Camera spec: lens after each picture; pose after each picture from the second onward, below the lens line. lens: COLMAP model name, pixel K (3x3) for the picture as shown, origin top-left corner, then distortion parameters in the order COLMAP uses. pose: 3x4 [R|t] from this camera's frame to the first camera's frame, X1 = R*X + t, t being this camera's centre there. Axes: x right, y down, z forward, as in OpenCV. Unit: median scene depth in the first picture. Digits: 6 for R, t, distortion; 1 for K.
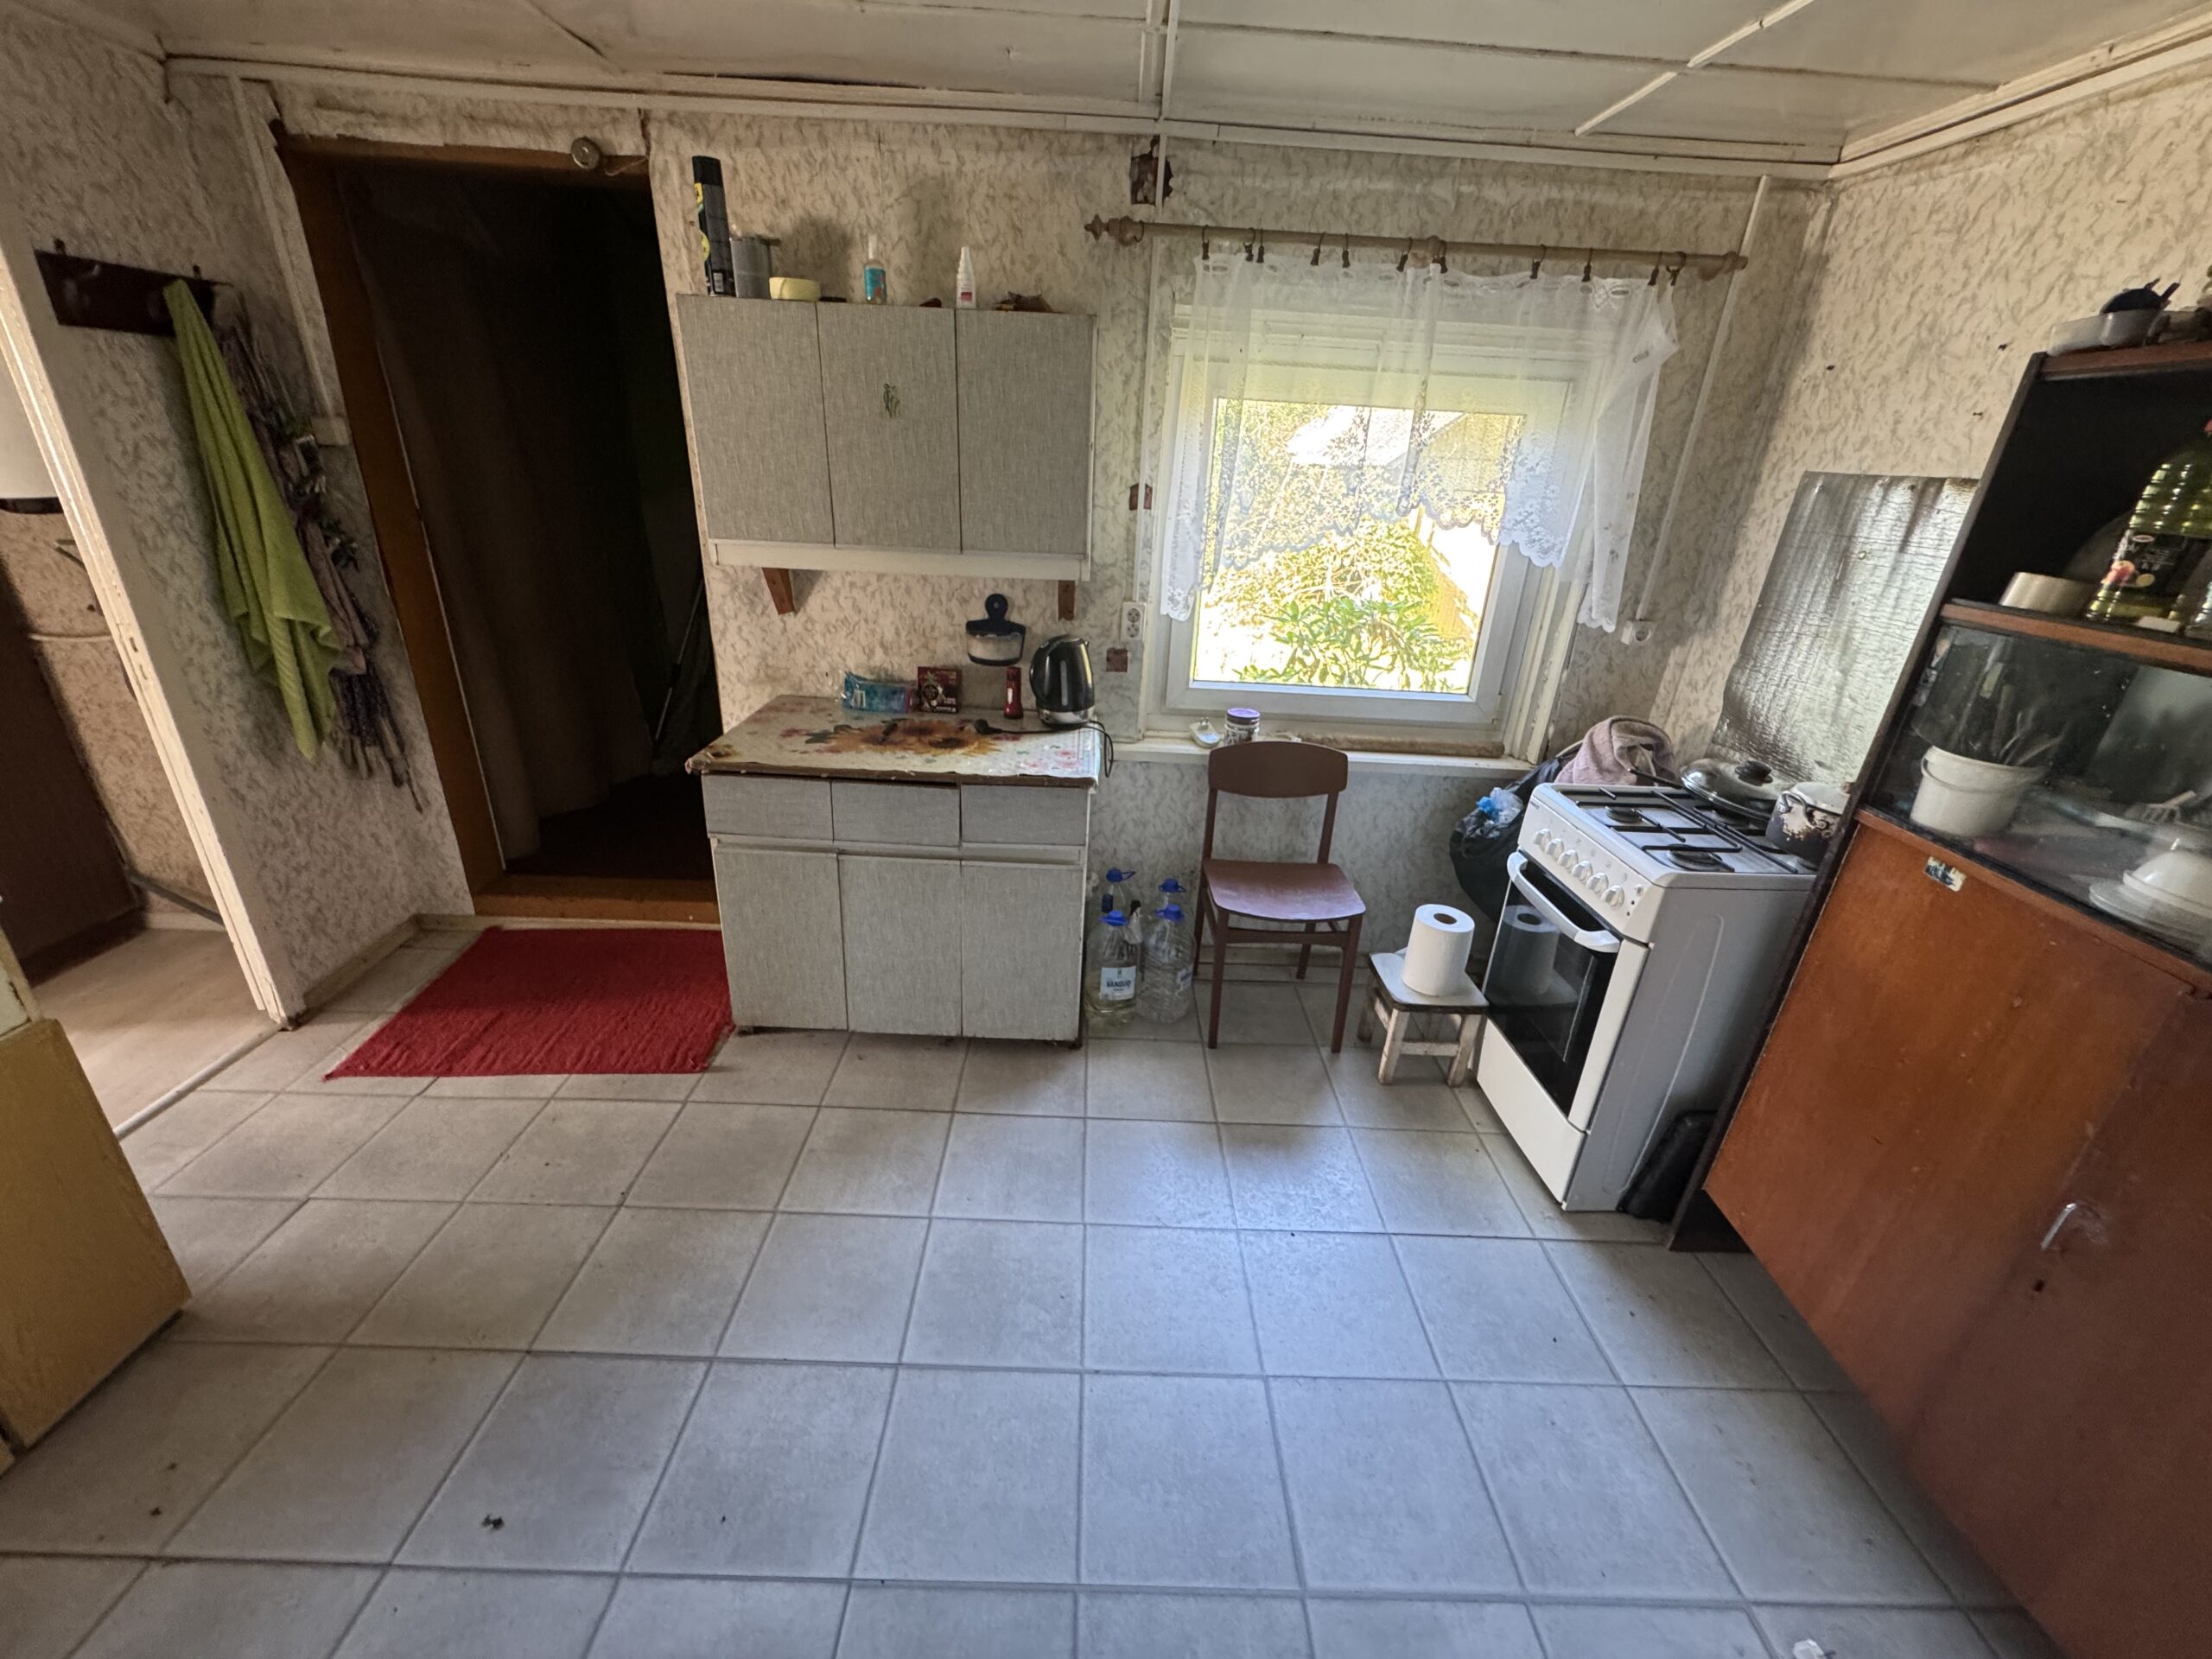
lens RADIAL K [[884.9, 0, 1106.0], [0, 884.9, 829.5], [0, 0, 1]] dist [-0.003077, -0.000119]
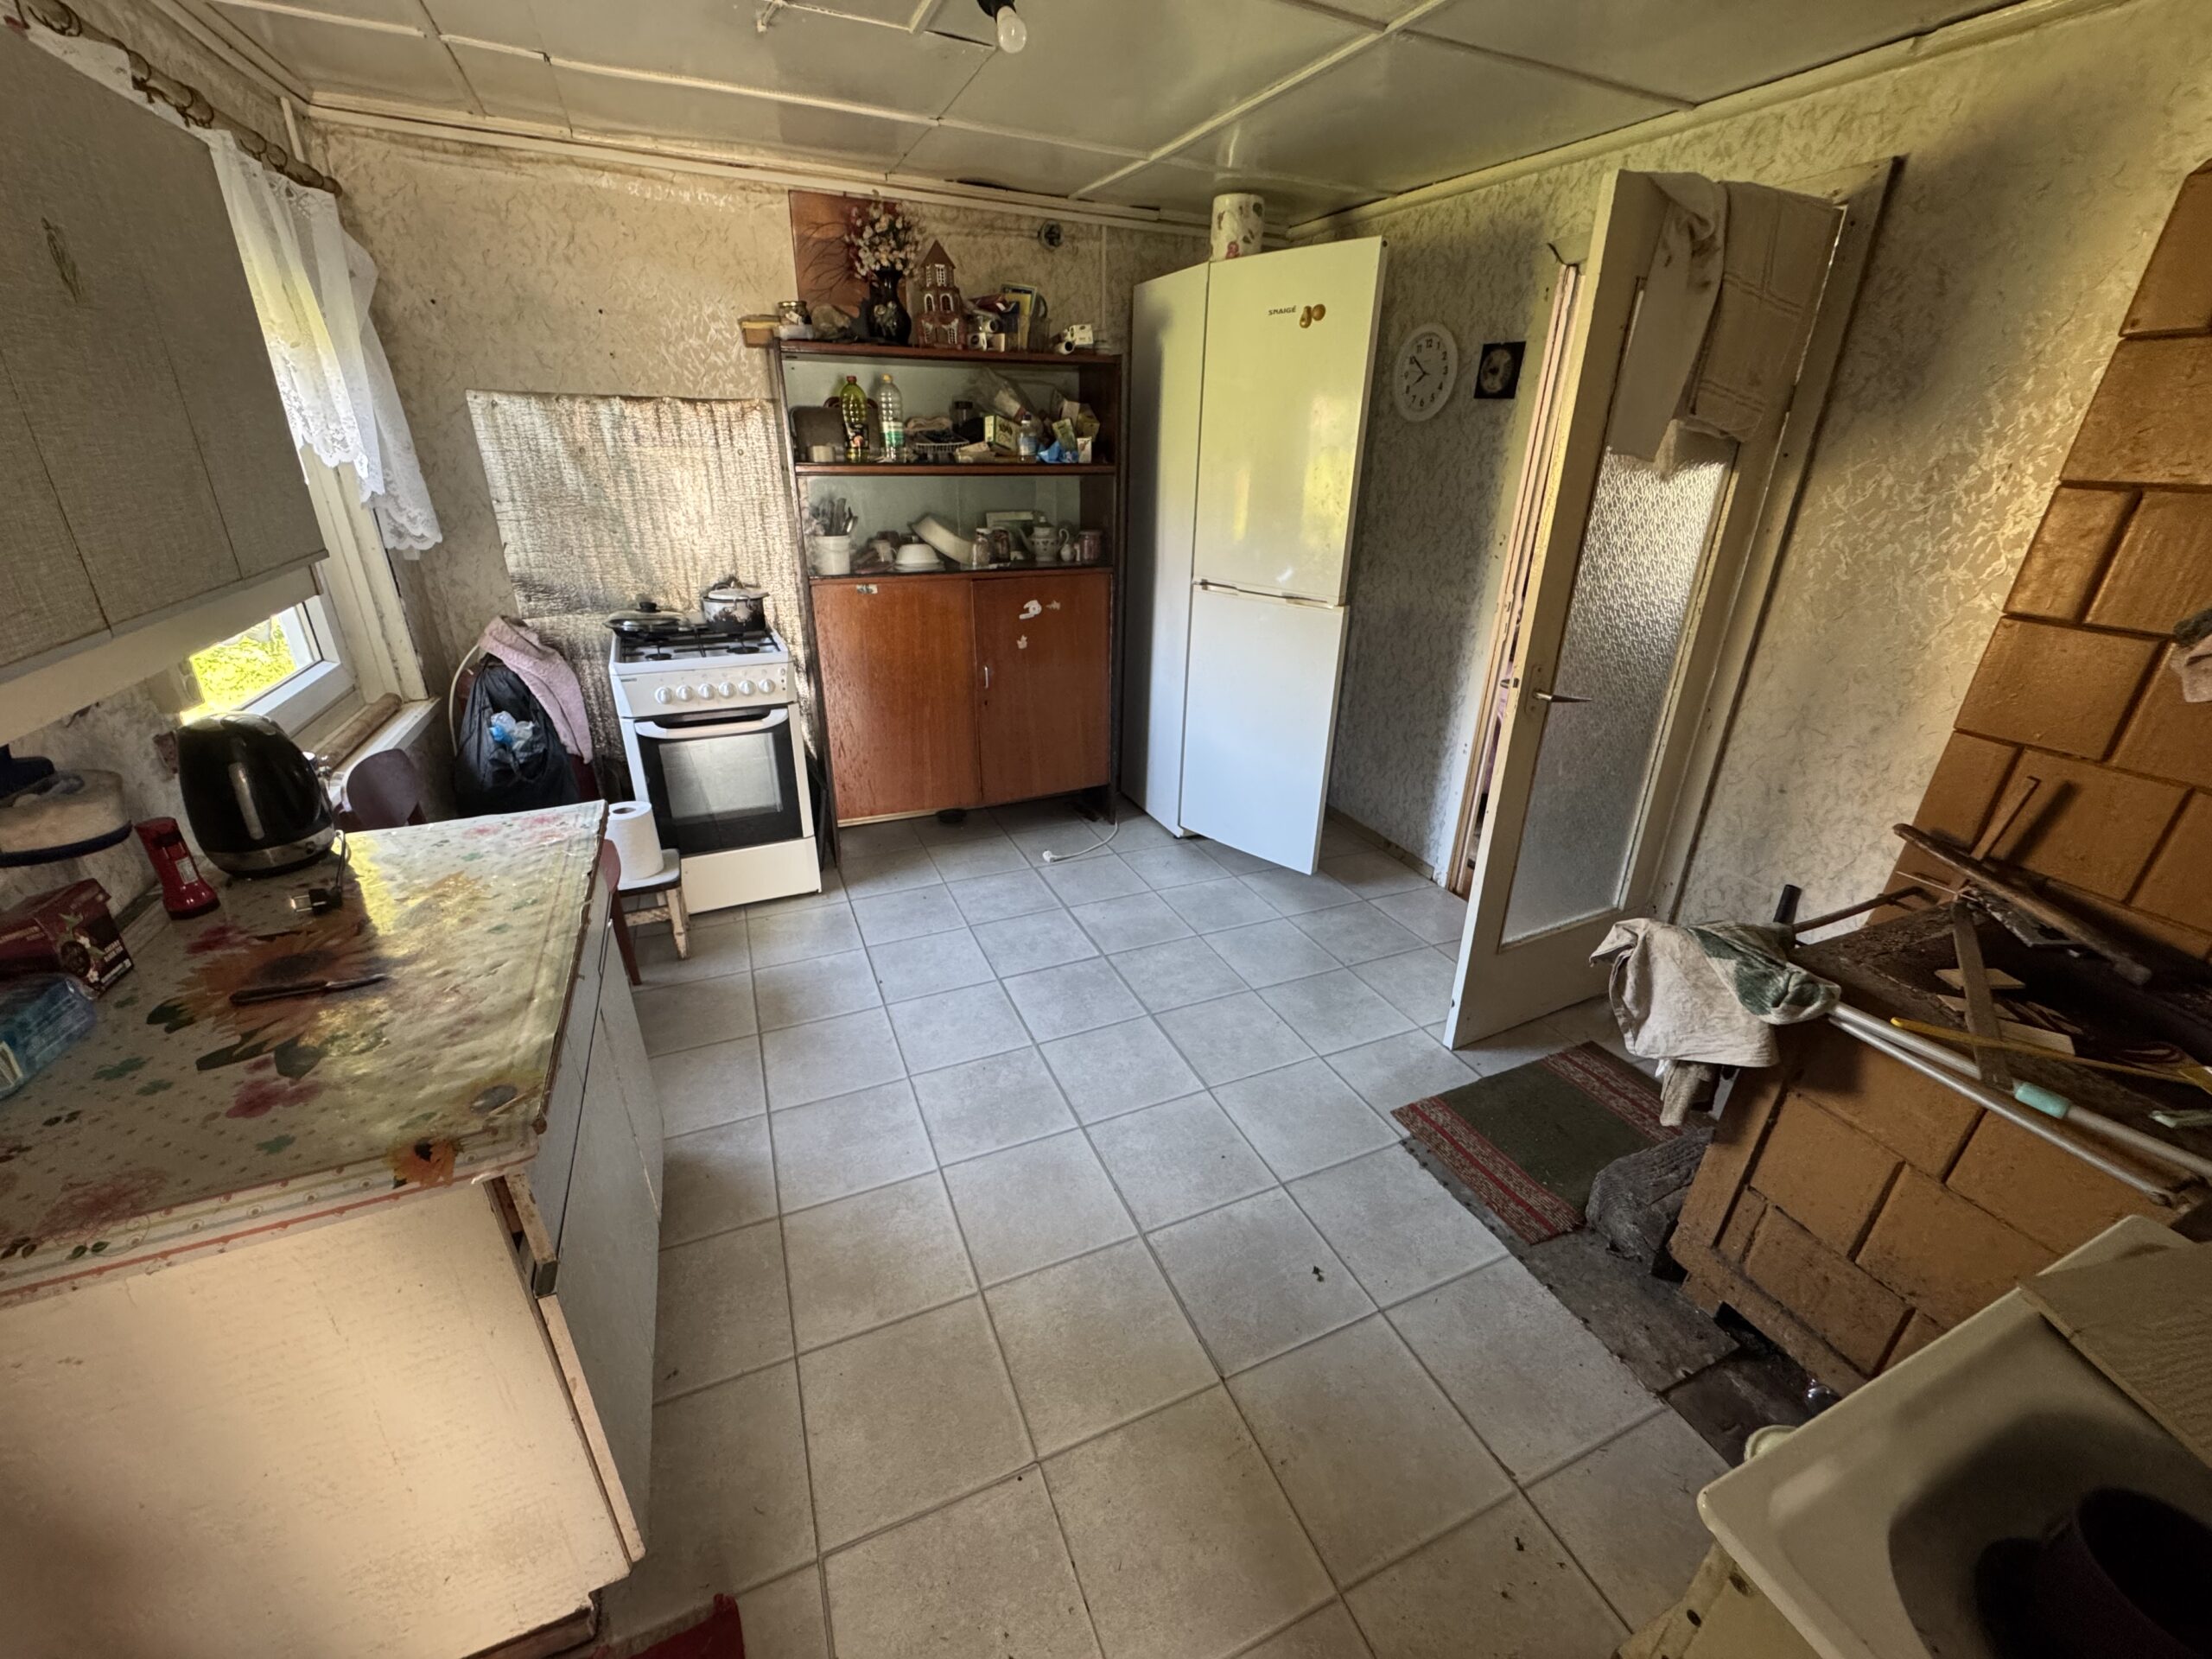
lens RADIAL K [[884.9, 0, 1106.0], [0, 884.9, 829.5], [0, 0, 1]] dist [-0.003077, -0.000119]
pose [[-0.386783, -0.426086, 0.817832, -1.007380], [0.324969, 0.766988, 0.553286, -0.391205], [-0.863015, 0.479772, -0.158193, 0.863464]]
